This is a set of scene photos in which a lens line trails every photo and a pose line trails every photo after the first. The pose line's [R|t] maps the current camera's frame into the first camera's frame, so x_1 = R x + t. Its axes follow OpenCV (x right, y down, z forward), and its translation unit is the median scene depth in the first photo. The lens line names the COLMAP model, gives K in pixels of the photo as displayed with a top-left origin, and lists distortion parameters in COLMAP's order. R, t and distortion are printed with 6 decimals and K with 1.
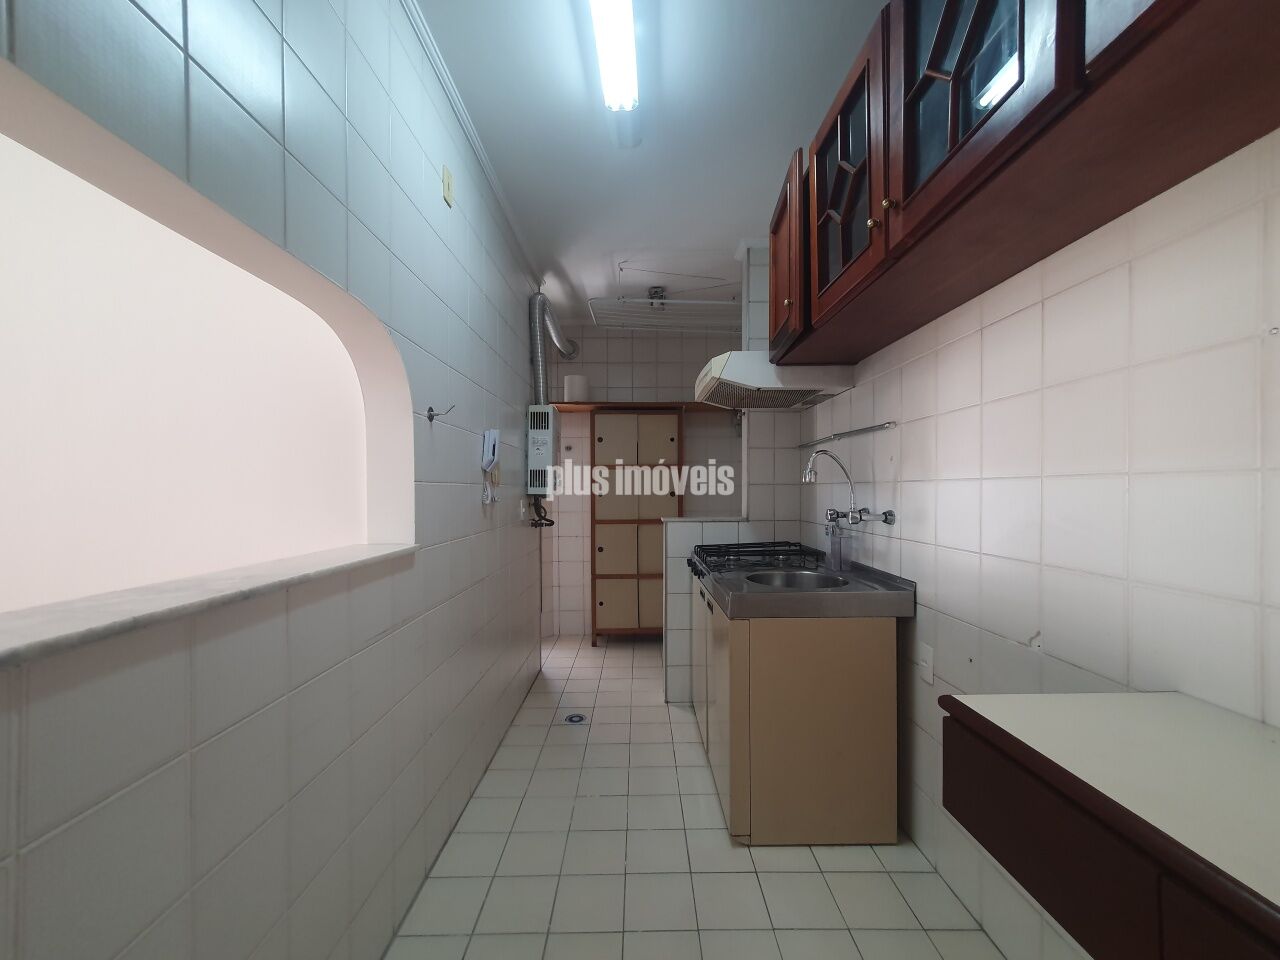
lens RADIAL K [[505.9, 0, 641.2], [0, 505.9, 493.7], [0, 0, 1]] dist [-0.000230, 0.003546]
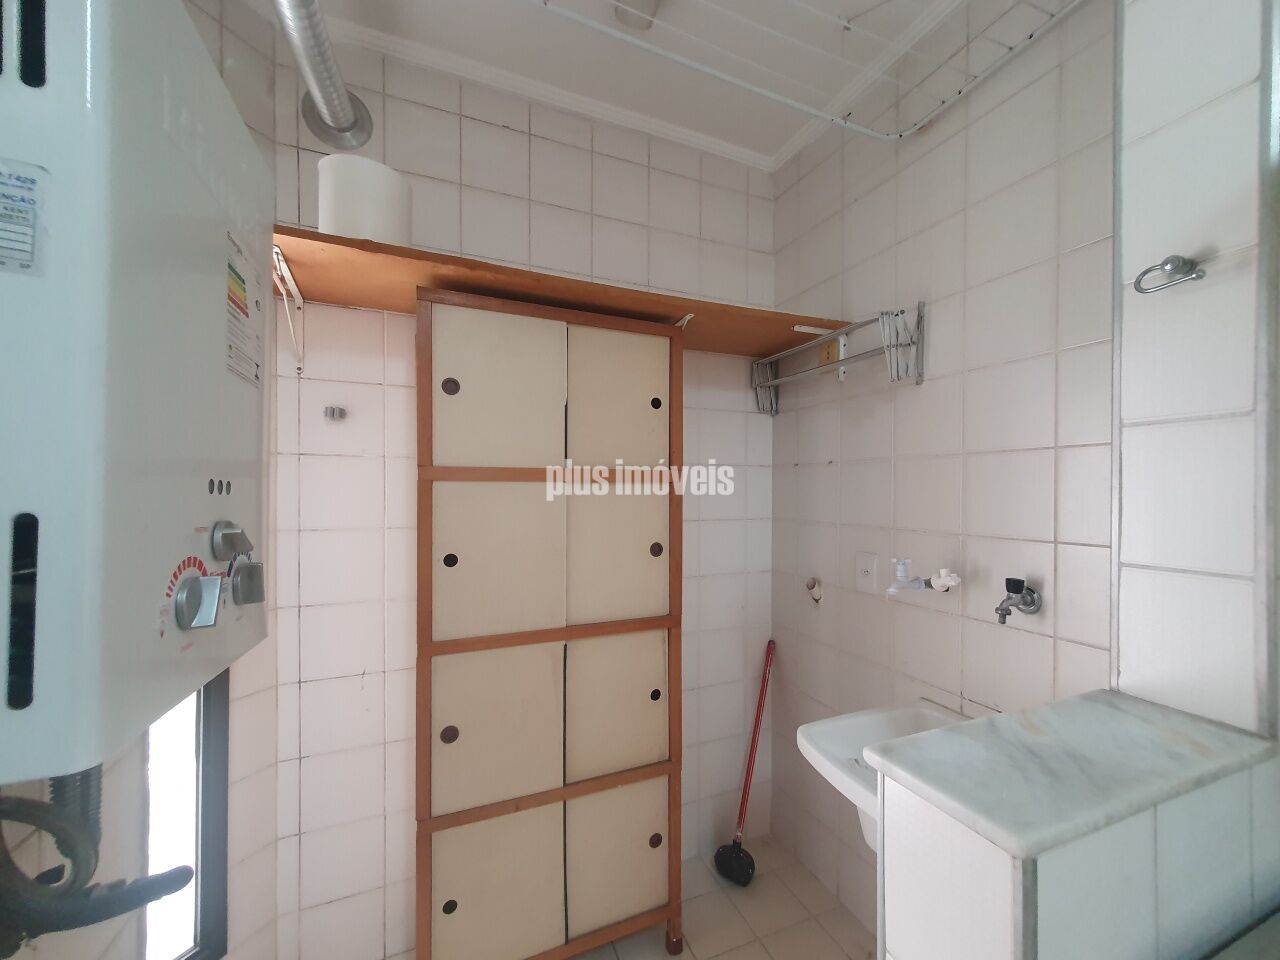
lens RADIAL K [[505.9, 0, 641.2], [0, 505.9, 493.7], [0, 0, 1]] dist [-0.000230, 0.003546]
pose [[0.926841, 0.006141, 0.375403, -0.128374], [-0.003758, 0.999968, -0.007080, -0.054696], [-0.375434, 0.005151, 0.926835, 0.956135]]
